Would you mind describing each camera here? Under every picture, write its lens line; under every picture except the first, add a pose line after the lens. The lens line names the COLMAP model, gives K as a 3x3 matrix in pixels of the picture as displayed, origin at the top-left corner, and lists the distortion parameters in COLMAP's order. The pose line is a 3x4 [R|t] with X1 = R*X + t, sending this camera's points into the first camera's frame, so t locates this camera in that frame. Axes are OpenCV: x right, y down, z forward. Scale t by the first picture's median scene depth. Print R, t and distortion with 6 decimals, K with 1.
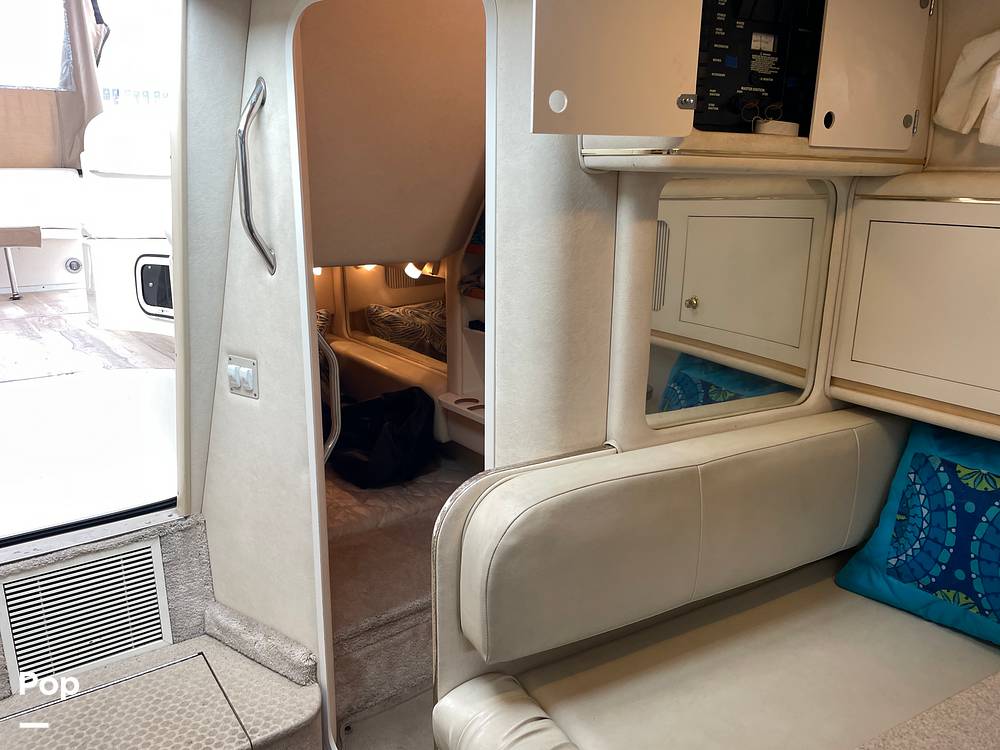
lens RADIAL K [[754.1, 0, 489.2], [0, 754.1, 380.2], [0, 0, 1]] dist [0.091344, -0.119948]
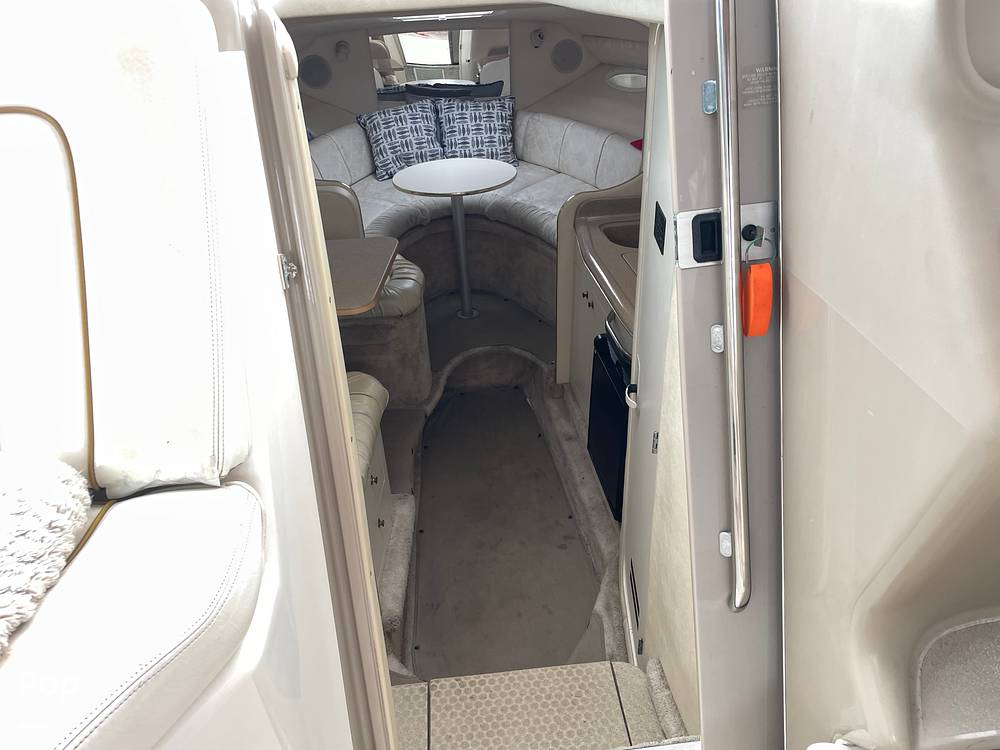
lens RADIAL K [[754.1, 0, 500.5], [0, 754.1, 385.9], [0, 0, 1]] dist [0.091344, -0.119948]
pose [[-0.863492, -0.210237, 0.458456, -0.731743], [0.181166, 0.719030, 0.670951, -0.556582], [-0.470702, 0.662417, -0.582789, 1.133723]]
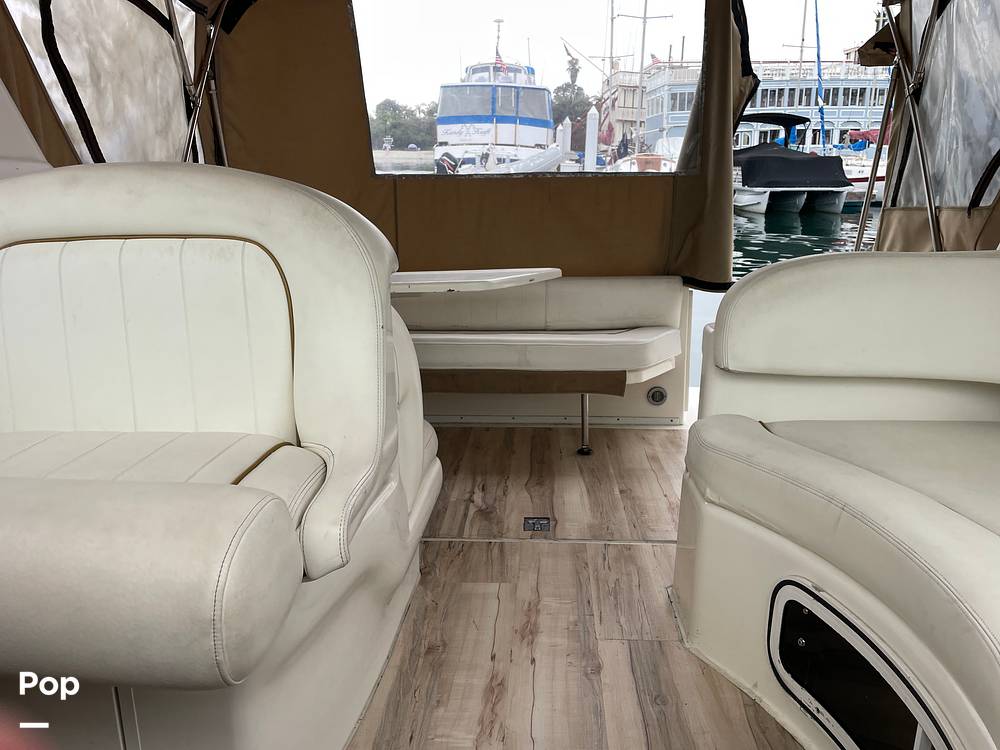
lens RADIAL K [[754.1, 0, 503.0], [0, 754.1, 380.2], [0, 0, 1]] dist [0.091344, -0.119948]
pose [[0.777549, 0.153099, -0.609900, -0.463098], [-0.148214, 0.987202, 0.058856, -0.435756], [0.611105, 0.044632, 0.790290, 0.699369]]
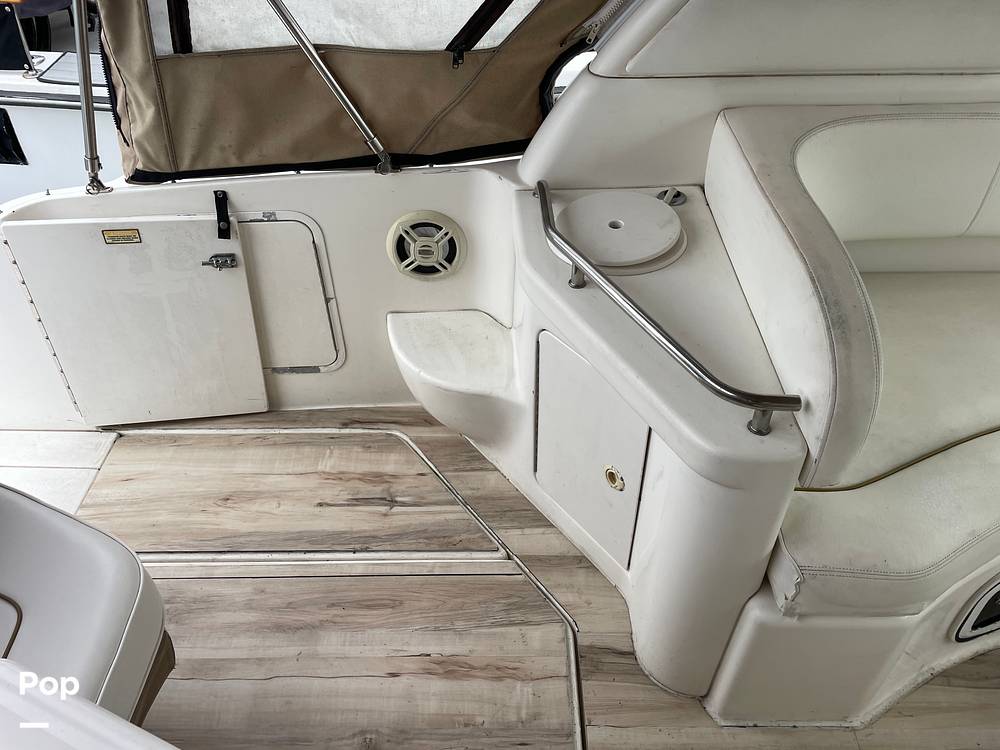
lens RADIAL K [[754.1, 0, 495.5], [0, 754.1, 377.7], [0, 0, 1]] dist [0.091344, -0.119948]
pose [[0.594934, -0.530839, 0.603542, -1.287601], [0.189018, 0.822226, 0.536858, -0.867197], [-0.781233, -0.205315, 0.589508, 1.459577]]
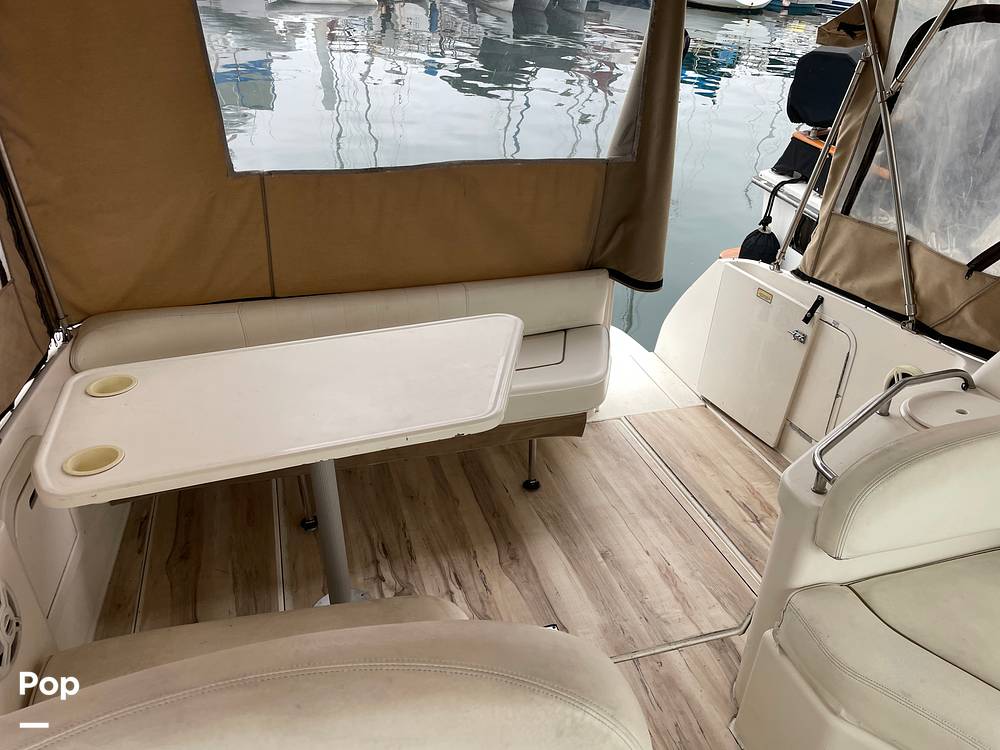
lens RADIAL K [[754.1, 0, 502.2], [0, 754.1, 381.1], [0, 0, 1]] dist [0.091344, -0.119948]
pose [[0.944976, 0.185341, -0.269571, -0.970978], [-0.106799, 0.953660, 0.281295, -0.813614], [0.309215, -0.237027, 0.920980, 0.754146]]
